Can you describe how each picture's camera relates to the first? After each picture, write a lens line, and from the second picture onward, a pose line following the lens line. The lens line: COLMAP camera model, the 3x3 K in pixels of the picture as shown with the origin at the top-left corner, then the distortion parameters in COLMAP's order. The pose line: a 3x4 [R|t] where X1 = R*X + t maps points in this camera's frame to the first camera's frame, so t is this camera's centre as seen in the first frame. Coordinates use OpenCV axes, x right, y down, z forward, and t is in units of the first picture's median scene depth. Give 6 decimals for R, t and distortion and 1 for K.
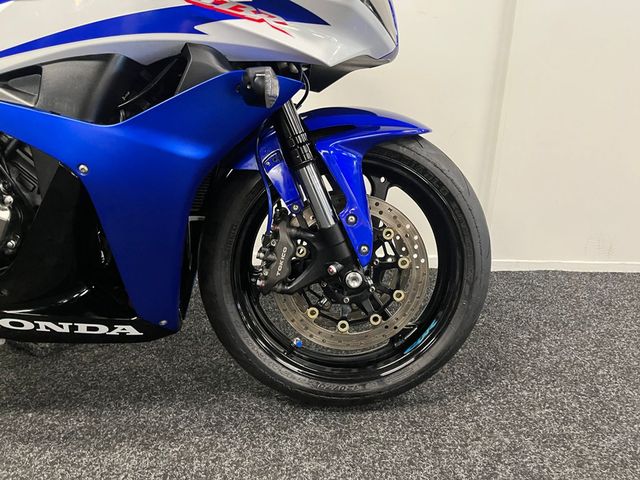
lens RADIAL K [[487.2, 0, 318.3], [0, 487.2, 235.2], [0, 0, 1]] dist [0.074696, -0.097252]
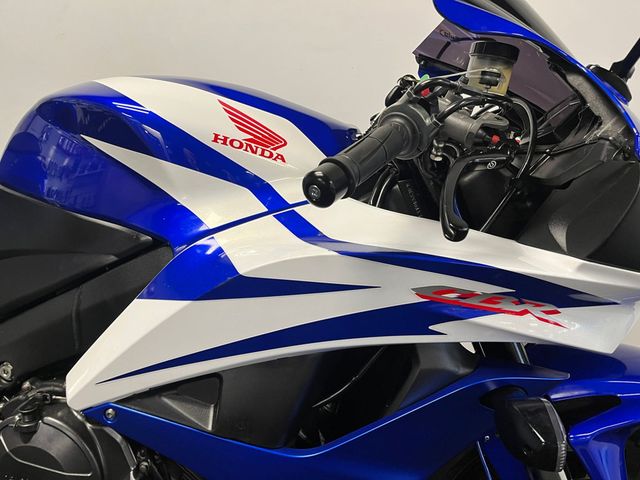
lens RADIAL K [[487.2, 0, 325.7], [0, 487.2, 243.0], [0, 0, 1]] dist [0.074696, -0.097252]
pose [[0.985559, 0.025773, -0.167358, -0.211790], [-0.030457, 0.999211, -0.025479, -0.389897], [0.166570, 0.030208, 0.985567, 0.213605]]
